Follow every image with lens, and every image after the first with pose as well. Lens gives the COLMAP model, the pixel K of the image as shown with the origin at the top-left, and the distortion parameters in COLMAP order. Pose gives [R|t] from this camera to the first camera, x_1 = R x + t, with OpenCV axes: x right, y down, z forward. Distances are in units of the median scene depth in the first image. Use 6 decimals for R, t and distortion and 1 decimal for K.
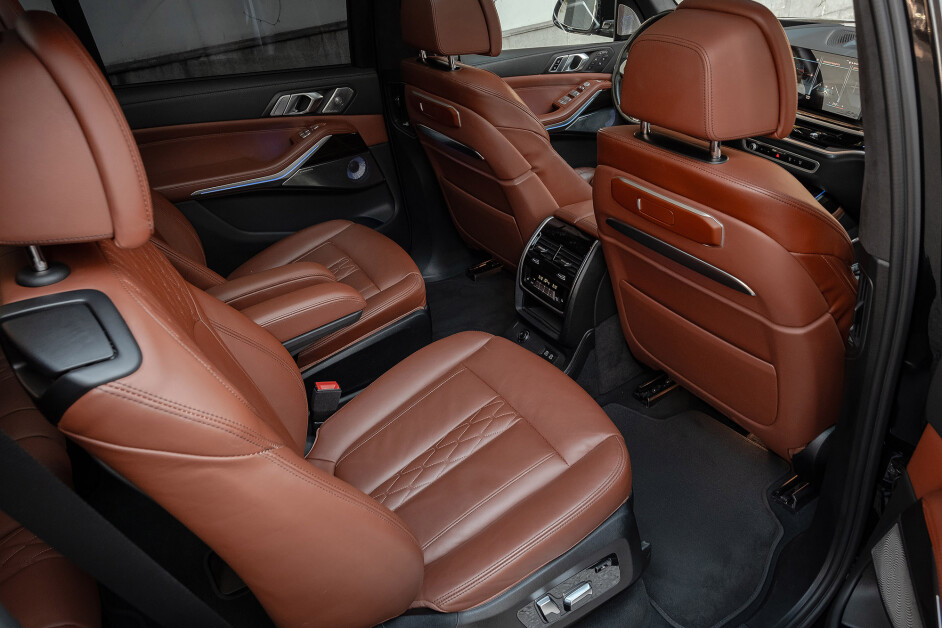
lens RADIAL K [[680.5, 0, 471.0], [0, 680.5, 314.0], [0, 0, 1]] dist [-0.004481, -0.000897]
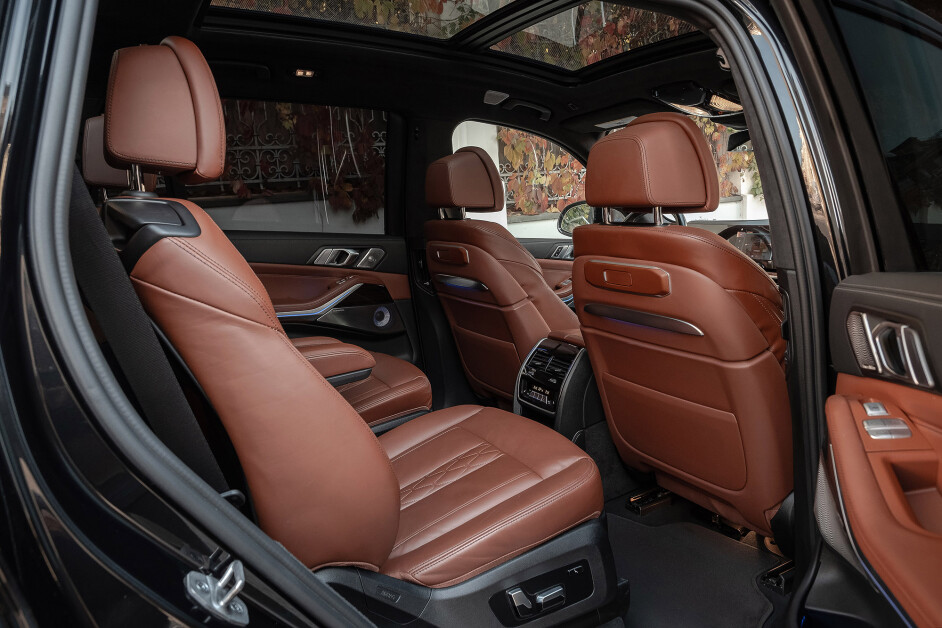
lens RADIAL K [[667.4, 0, 465.7], [0, 667.4, 325.2], [0, 0, 1]] dist [0.003191, -0.002651]
pose [[0.998190, 0.024239, -0.055045, 0.046661], [-0.042361, 0.933017, -0.357331, 0.248347], [0.042696, 0.359016, 0.932354, -0.061108]]
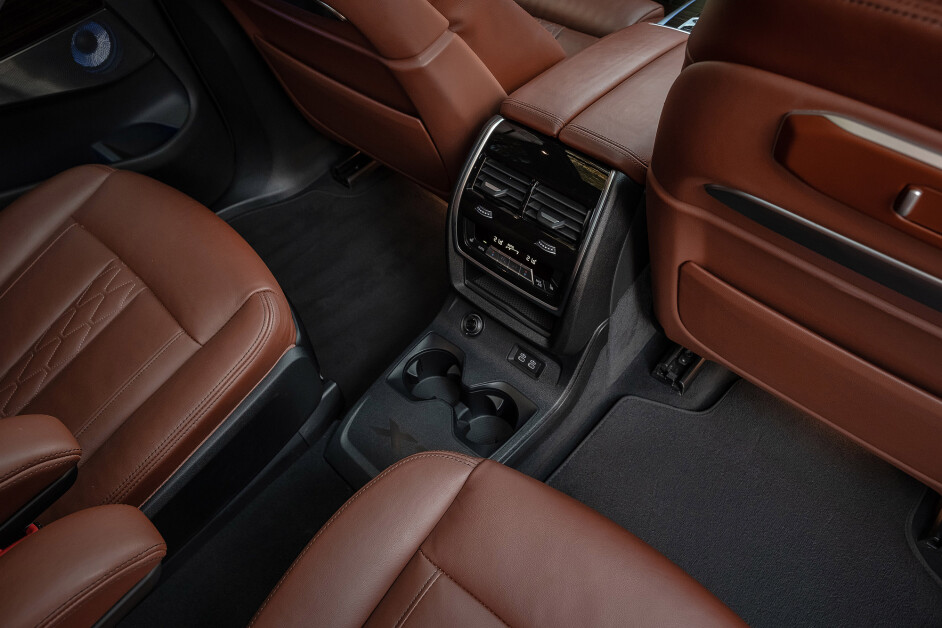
lens RADIAL K [[619.9, 0, 471.0], [0, 619.9, 314.0], [0, 0, 1]] dist [-0.032903, -0.000532]
pose [[0.959329, -0.222755, 0.173403, -0.016667], [0.152793, 0.926247, 0.344558, -0.173458], [-0.237366, -0.304049, 0.922611, 0.537248]]
